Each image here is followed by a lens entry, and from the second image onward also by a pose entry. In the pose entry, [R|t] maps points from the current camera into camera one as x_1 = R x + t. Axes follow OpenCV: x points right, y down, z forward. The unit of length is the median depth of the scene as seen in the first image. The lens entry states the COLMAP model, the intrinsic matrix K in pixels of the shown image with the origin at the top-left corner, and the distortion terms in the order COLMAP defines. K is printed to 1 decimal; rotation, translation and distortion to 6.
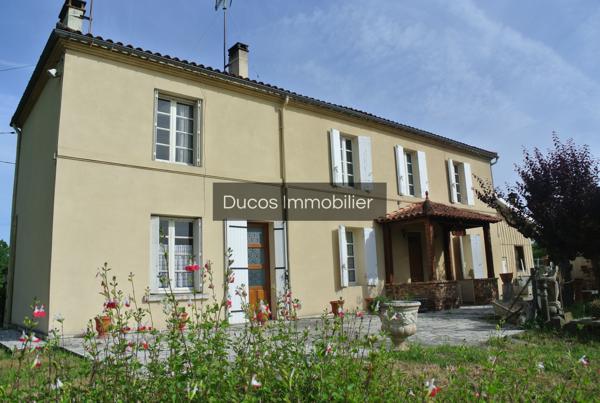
lens RADIAL K [[474.7, 0, 300.0], [0, 474.7, 201.5], [0, 0, 1]] dist [-0.120085, -0.000013]
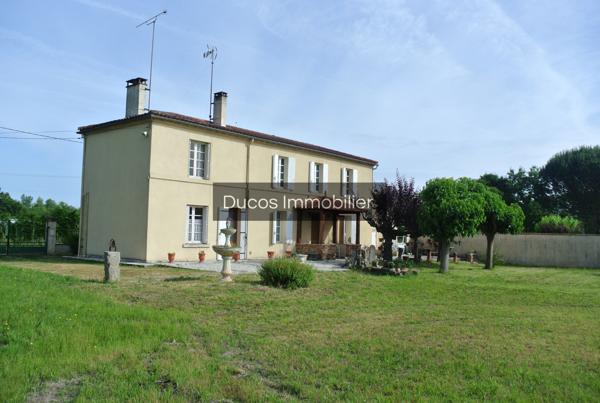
lens RADIAL K [[559.6, 0, 300.0], [0, 559.6, 201.5], [0, 0, 1]] dist [-0.154207, 0.000019]
pose [[0.980649, 0.075509, 0.180625, -0.212866], [-0.097619, 0.988343, 0.116824, -0.247361], [-0.169698, -0.132196, 0.976589, -1.121626]]
